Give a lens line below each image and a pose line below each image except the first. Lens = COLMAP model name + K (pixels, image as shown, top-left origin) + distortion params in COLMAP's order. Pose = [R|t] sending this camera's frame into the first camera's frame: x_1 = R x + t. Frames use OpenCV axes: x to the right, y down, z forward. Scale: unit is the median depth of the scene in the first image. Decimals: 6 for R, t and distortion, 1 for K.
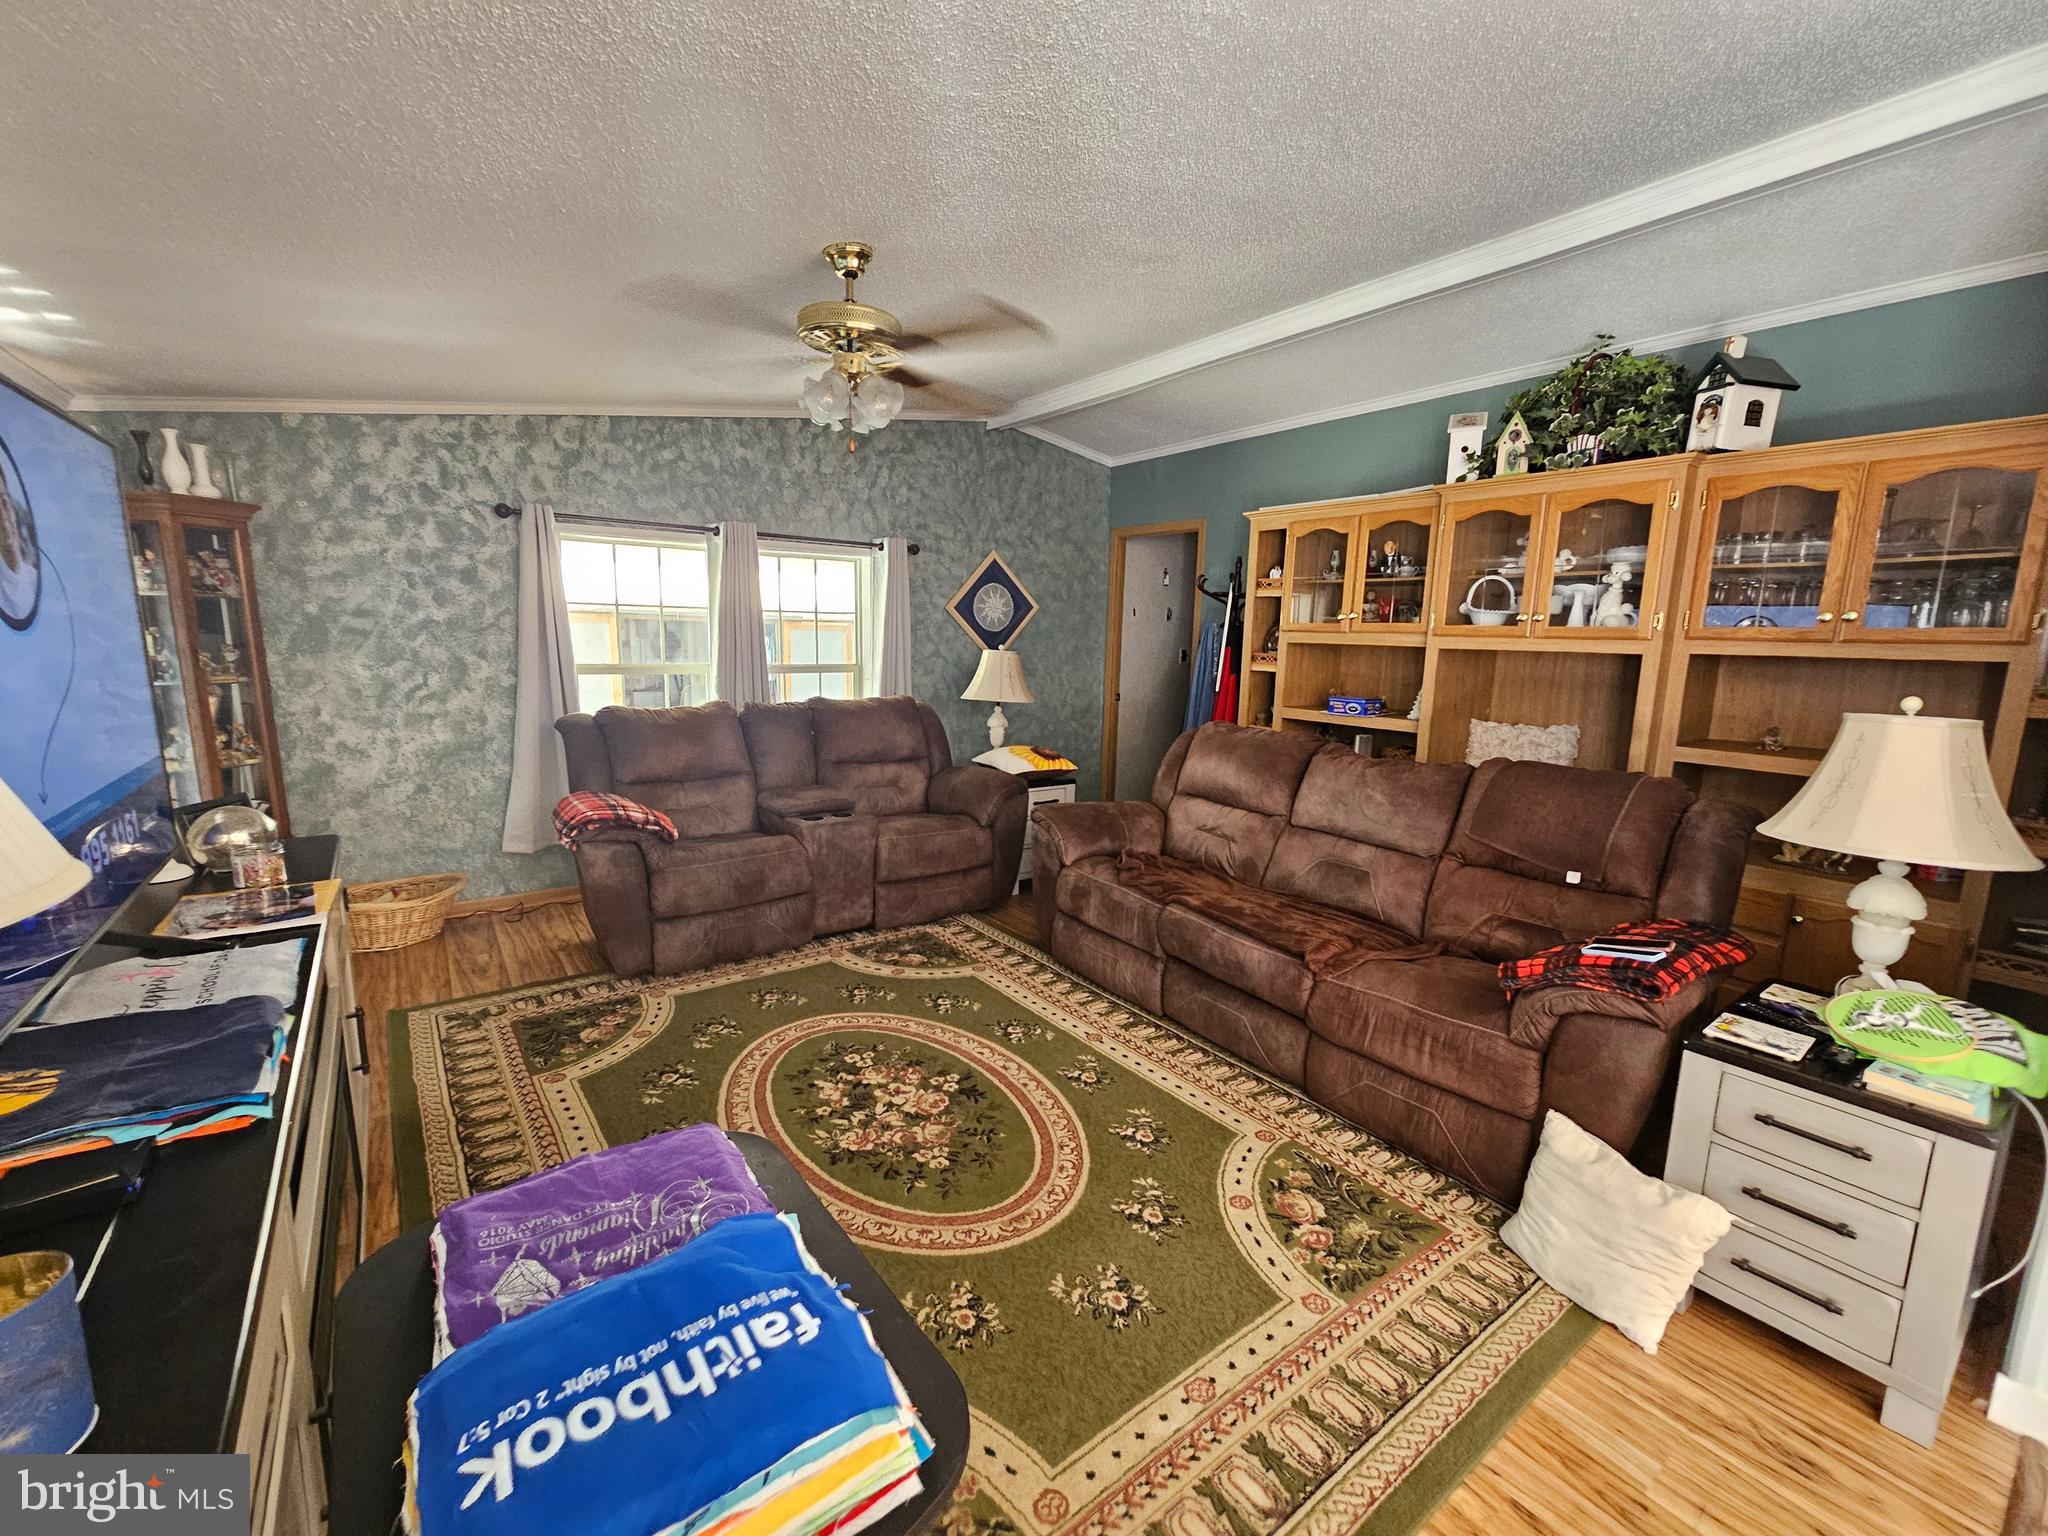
lens RADIAL K [[846.7, 0, 1049.6], [0, 846.7, 772.5], [0, 0, 1]] dist [-0.005202, 0.000145]
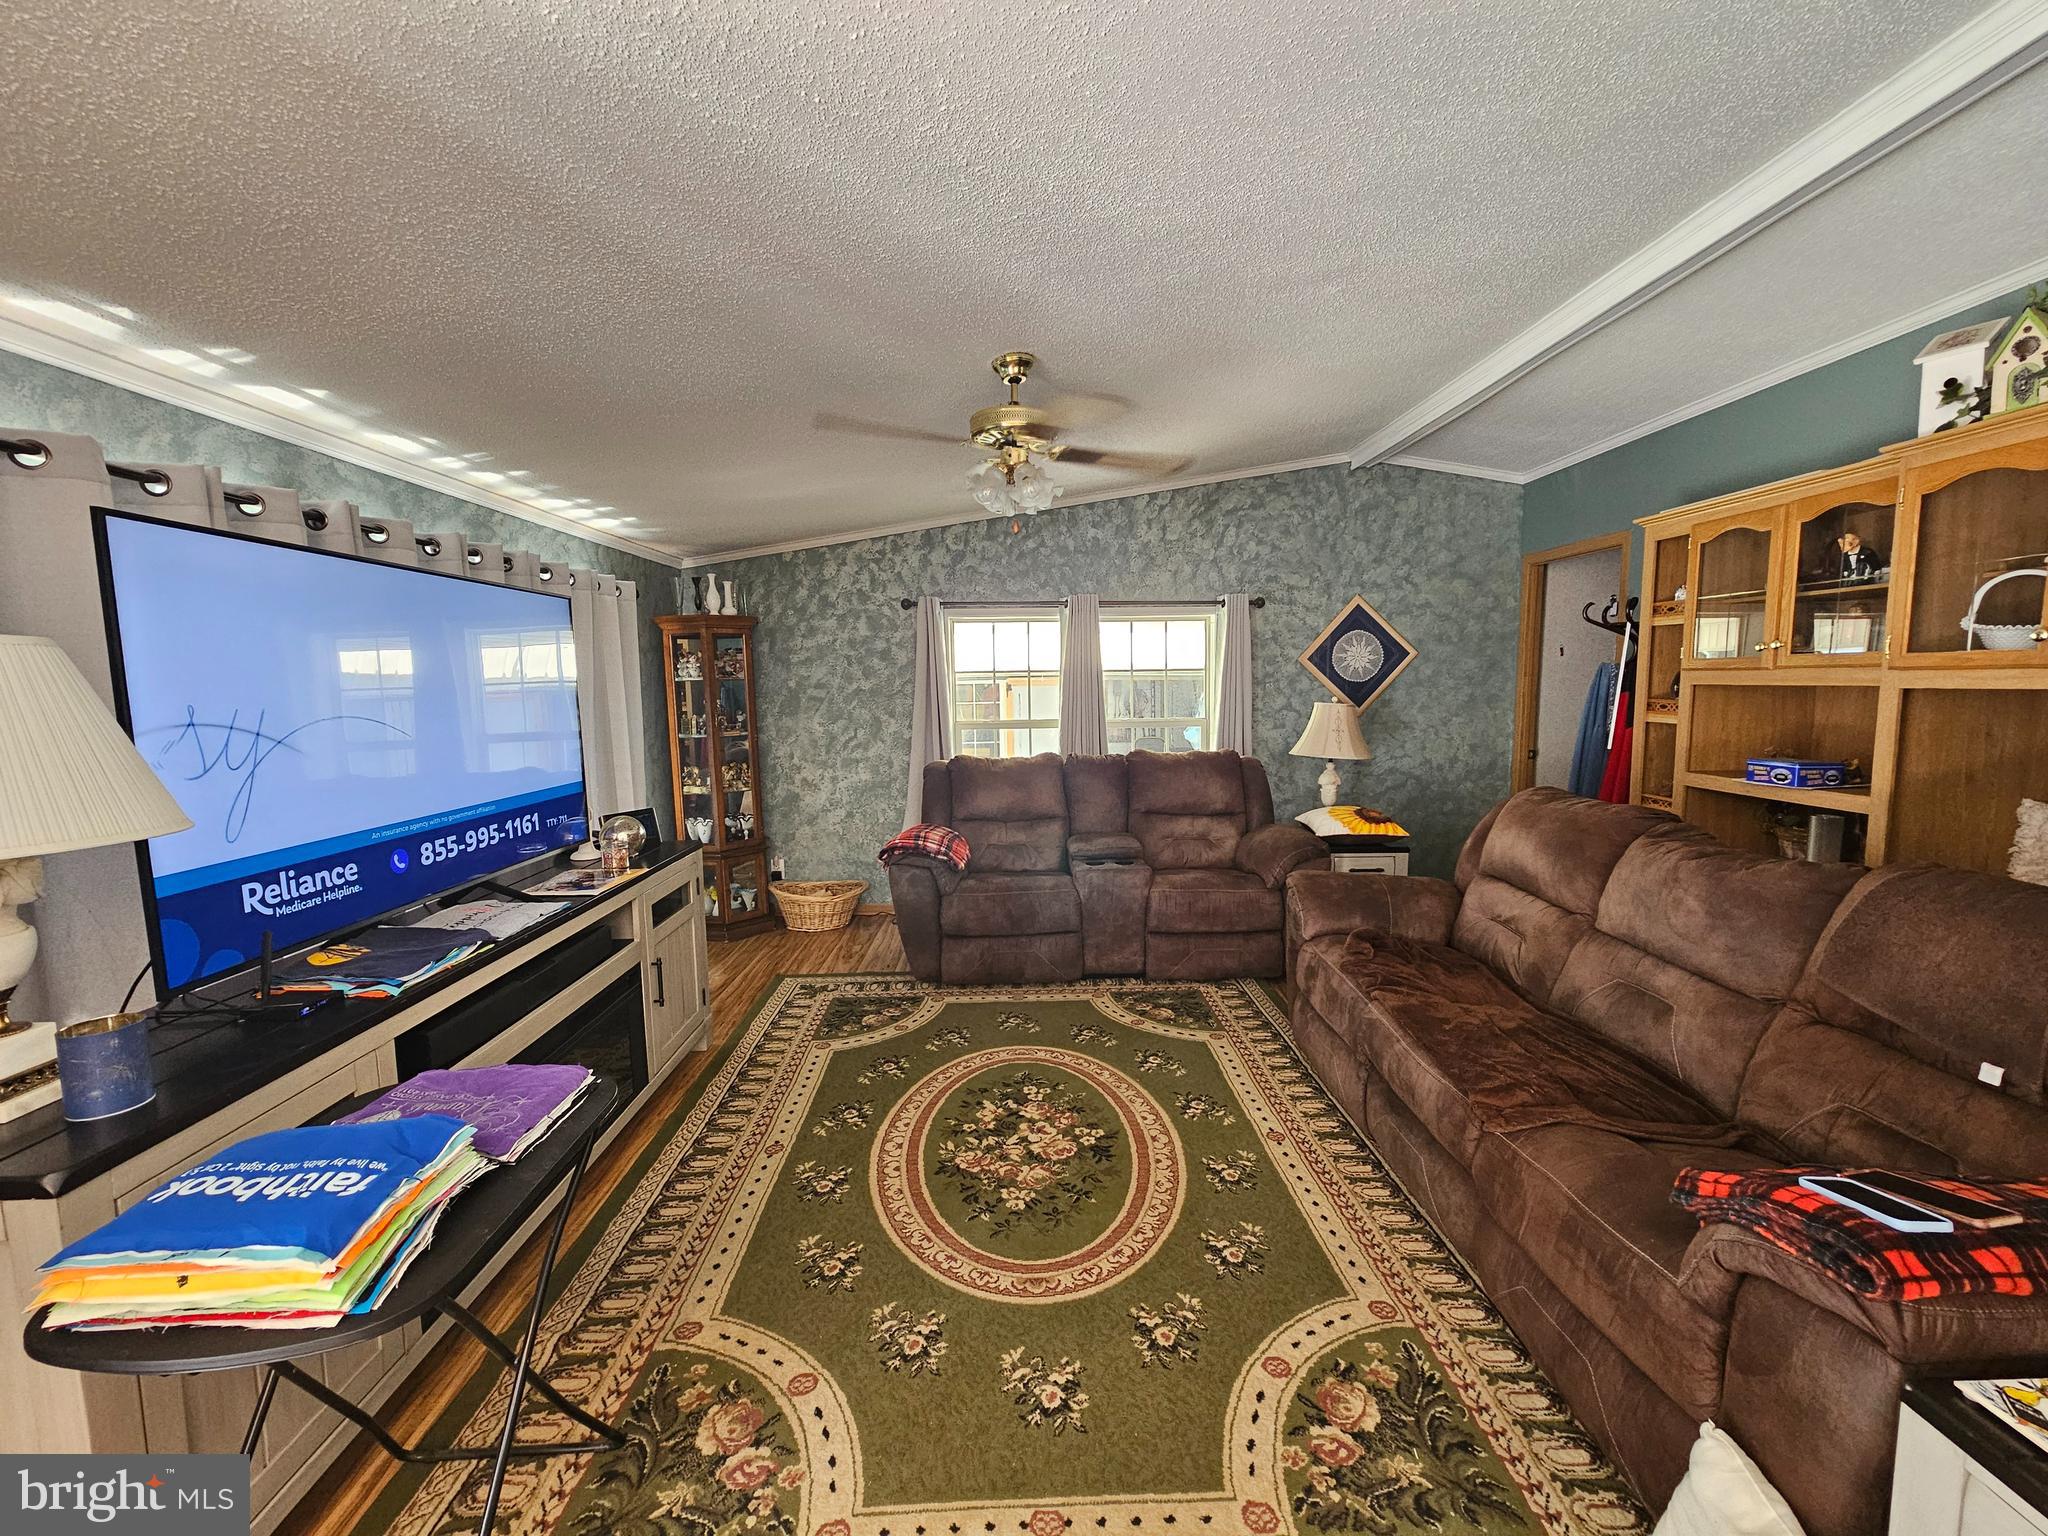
lens RADIAL K [[844.4, 0, 1044.8], [0, 844.4, 766.7], [0, 0, 1]] dist [-0.002663, 0.000100]
pose [[0.813236, 0.024135, -0.581434, 0.306723], [-0.062925, 0.996928, -0.046629, -0.014717], [0.578522, 0.074507, 0.812257, 0.093732]]
